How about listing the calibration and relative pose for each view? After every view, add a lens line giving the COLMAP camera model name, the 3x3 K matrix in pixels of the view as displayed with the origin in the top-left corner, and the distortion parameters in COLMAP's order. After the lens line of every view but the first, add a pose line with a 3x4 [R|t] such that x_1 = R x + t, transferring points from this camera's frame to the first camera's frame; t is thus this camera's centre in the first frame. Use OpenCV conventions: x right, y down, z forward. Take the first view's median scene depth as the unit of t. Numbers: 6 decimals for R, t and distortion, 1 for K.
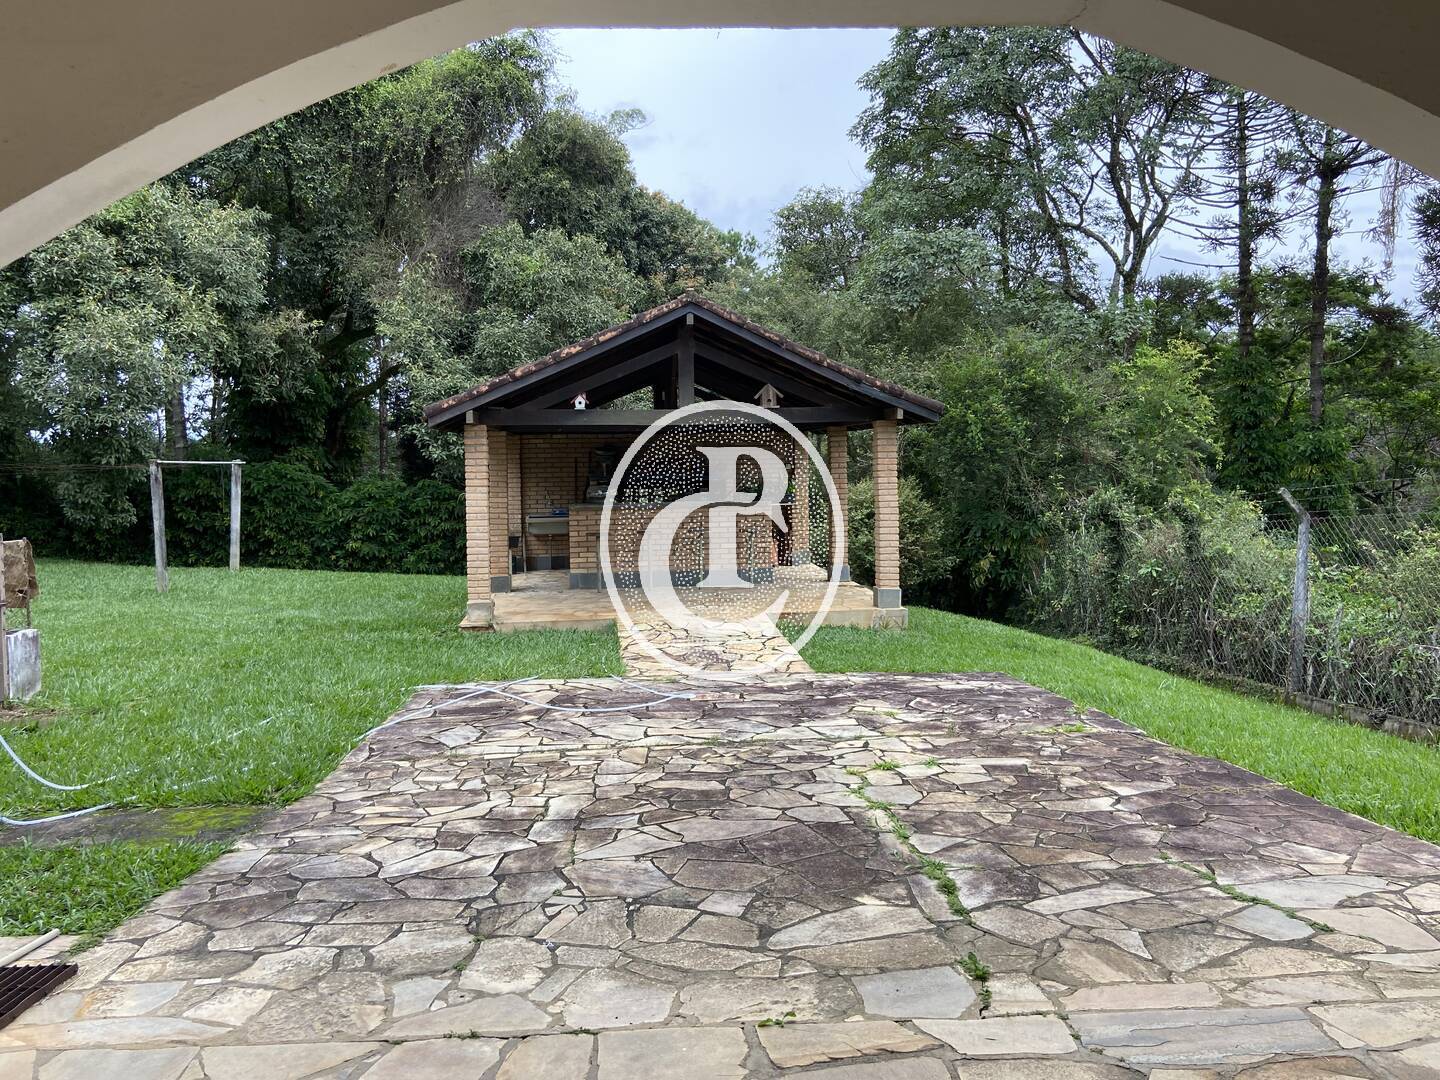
lens RADIAL K [[1078.1, 0, 720.0], [0, 1078.1, 540.0], [0, 0, 1]] dist [0.114735, -0.129438]
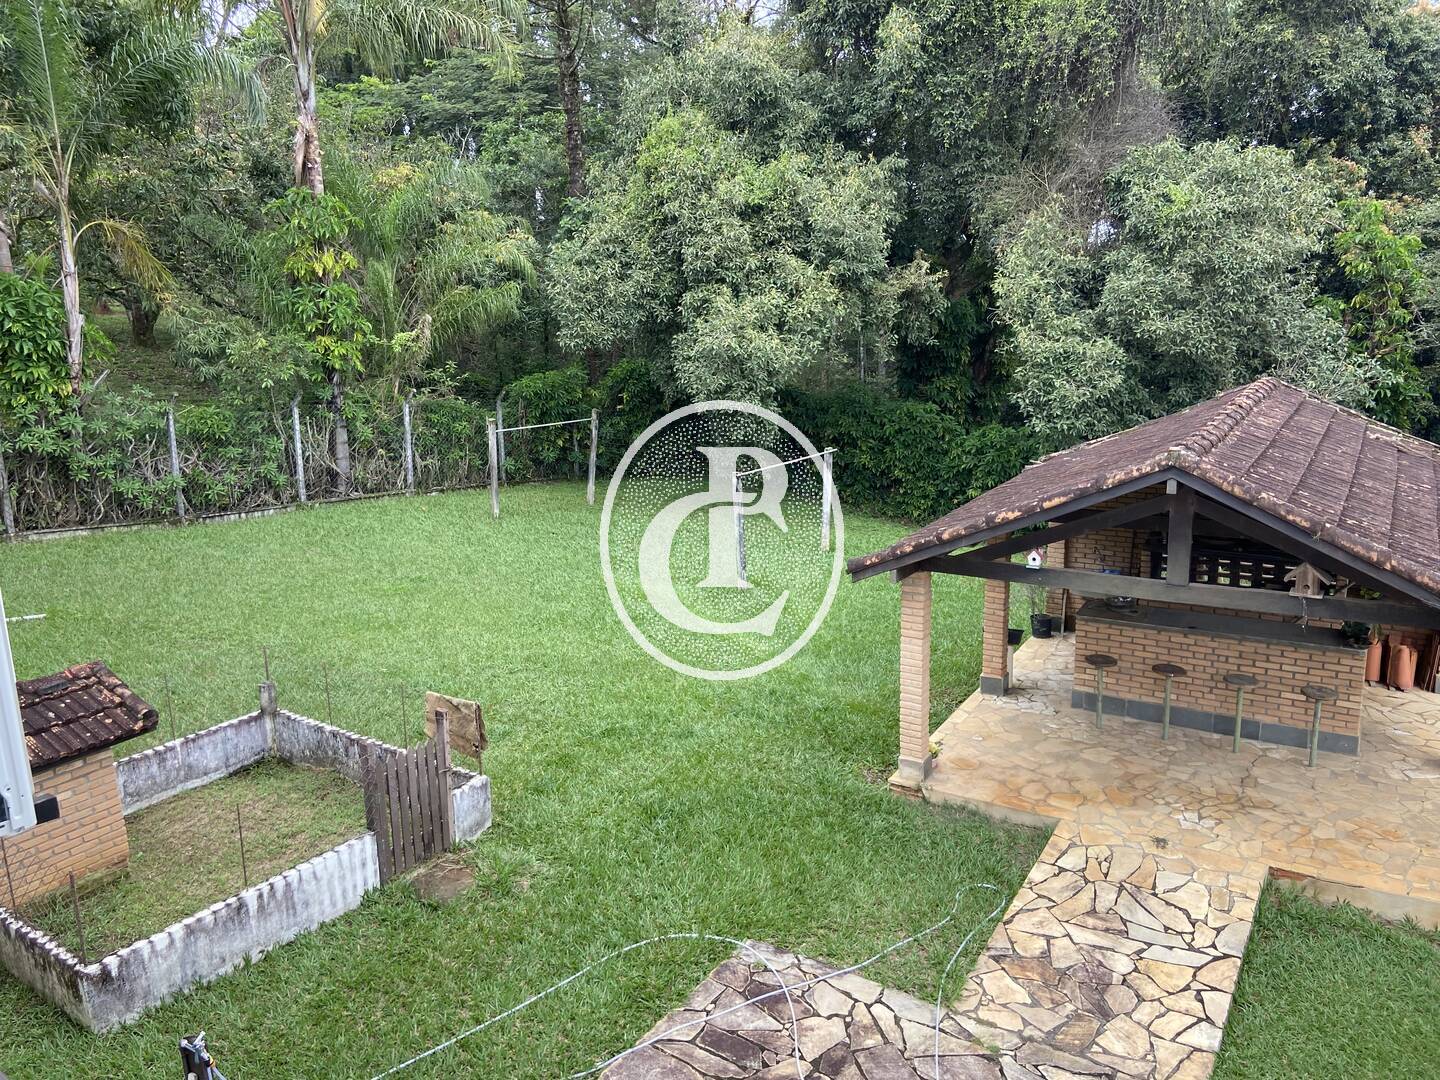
lens RADIAL K [[1078.1, 0, 720.0], [0, 1078.1, 540.0], [0, 0, 1]] dist [0.114735, -0.129438]
pose [[0.787449, 0.129465, -0.602629, 0.089885], [-0.022741, 0.983129, 0.181494, -0.145328], [0.615960, -0.129213, 0.777108, 0.112905]]
